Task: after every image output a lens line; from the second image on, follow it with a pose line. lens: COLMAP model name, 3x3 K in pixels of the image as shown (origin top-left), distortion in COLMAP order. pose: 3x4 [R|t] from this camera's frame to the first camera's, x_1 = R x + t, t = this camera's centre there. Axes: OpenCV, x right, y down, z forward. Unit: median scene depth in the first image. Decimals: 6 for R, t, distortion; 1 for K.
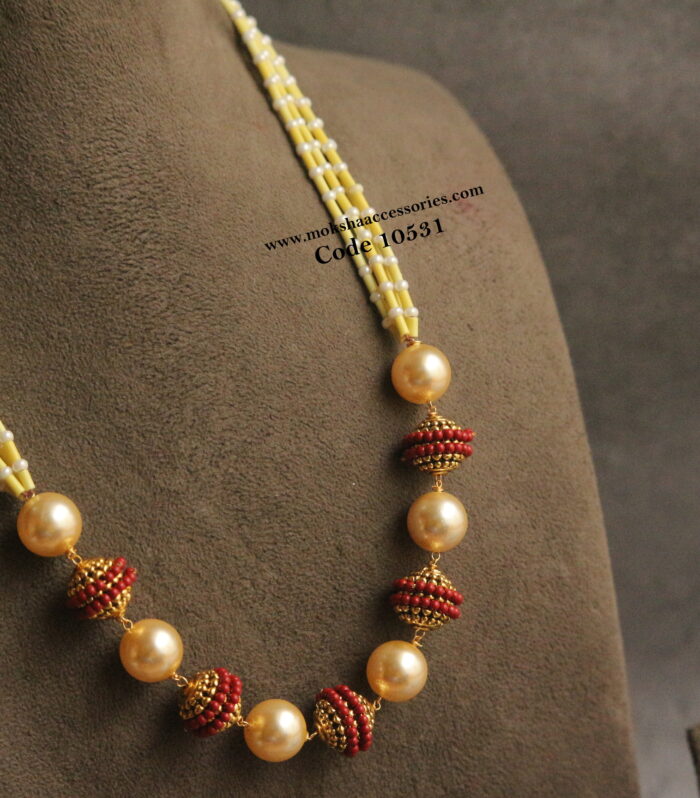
lens RADIAL K [[3152.3, 0, 354.6], [0, 3152.3, 401.9], [0, 0, 1]] dist [0.027152, 0.000000]
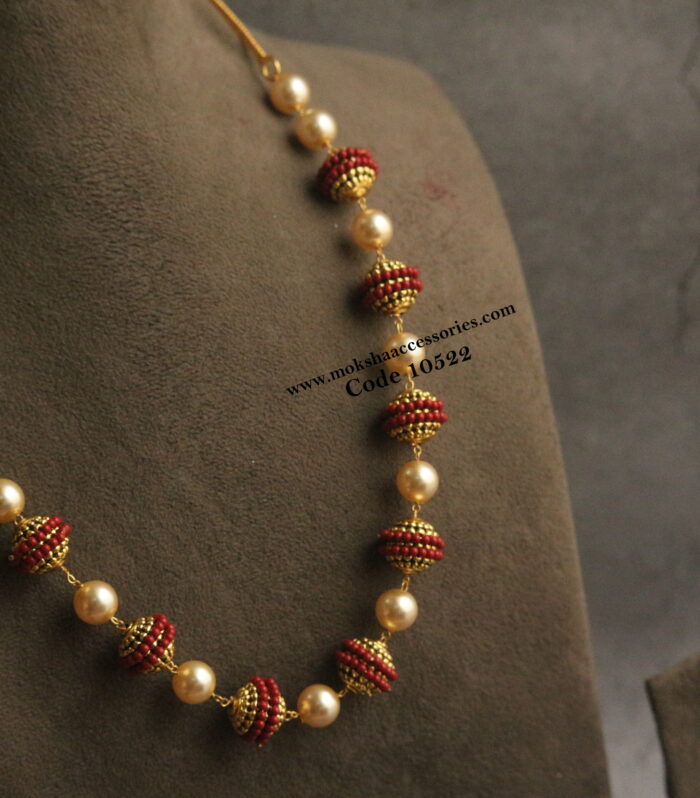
lens RADIAL K [[3152.3, 0, 349.7], [0, 3152.3, 395.0], [0, 0, 1]] dist [0.027152, 0.000000]
pose [[0.998266, 0.000842, -0.058864, 0.072745], [0.000265, 0.999823, 0.018803, -0.014747], [0.058869, -0.018786, 0.998089, -0.077900]]
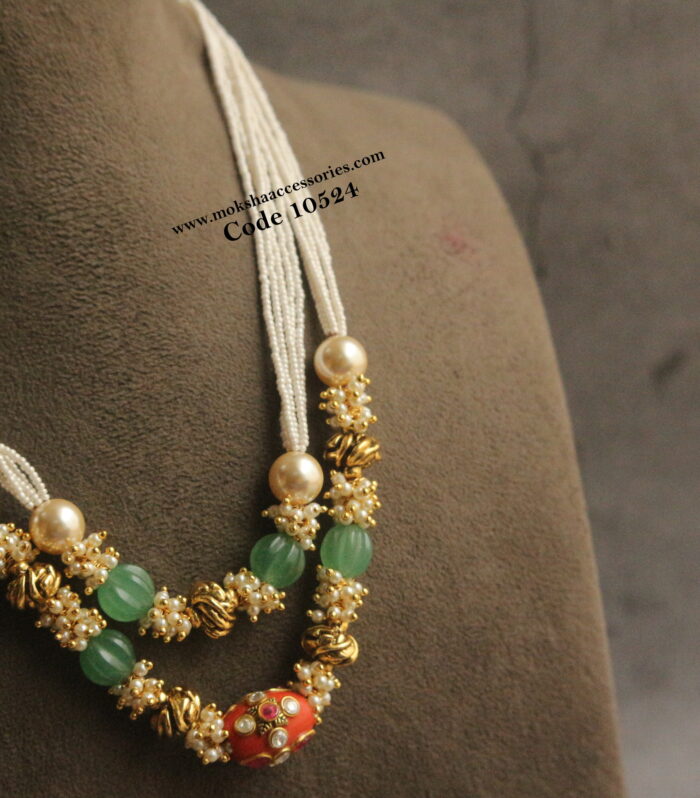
lens RADIAL K [[3152.3, 0, 347.5], [0, 3152.3, 396.9], [0, 0, 1]] dist [0.027152, 0.000000]
pose [[0.996349, 0.013804, -0.084256, 0.088454], [-0.016180, 0.999488, -0.027591, 0.010313], [0.083832, 0.028854, 0.996062, 0.059866]]
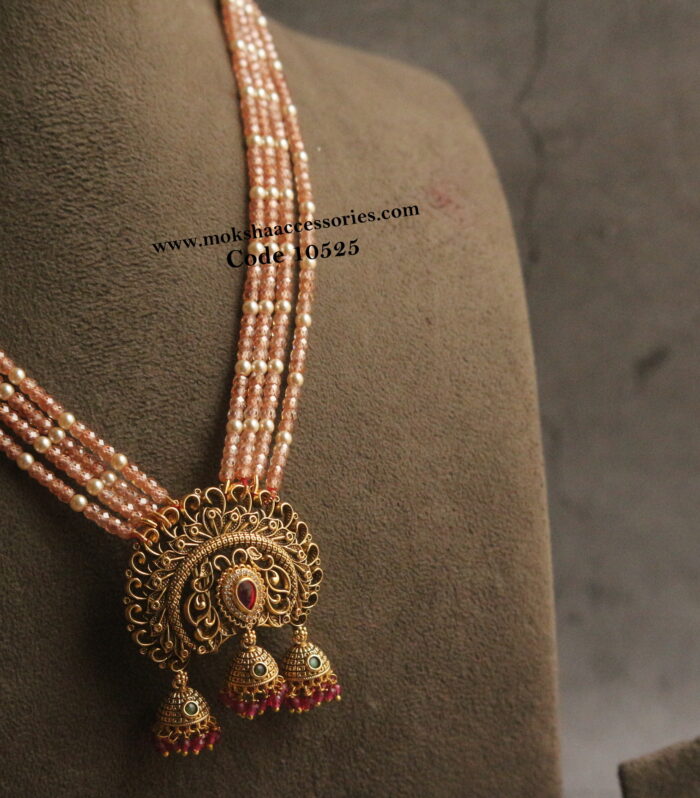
lens RADIAL K [[3152.3, 0, 347.6], [0, 3152.3, 399.5], [0, 0, 1]] dist [0.027152, 0.000000]
pose [[0.990081, 0.097305, -0.101352, 0.118756], [-0.102944, 0.993329, -0.051969, 0.056187], [0.095619, 0.061887, 0.993492, 0.037839]]
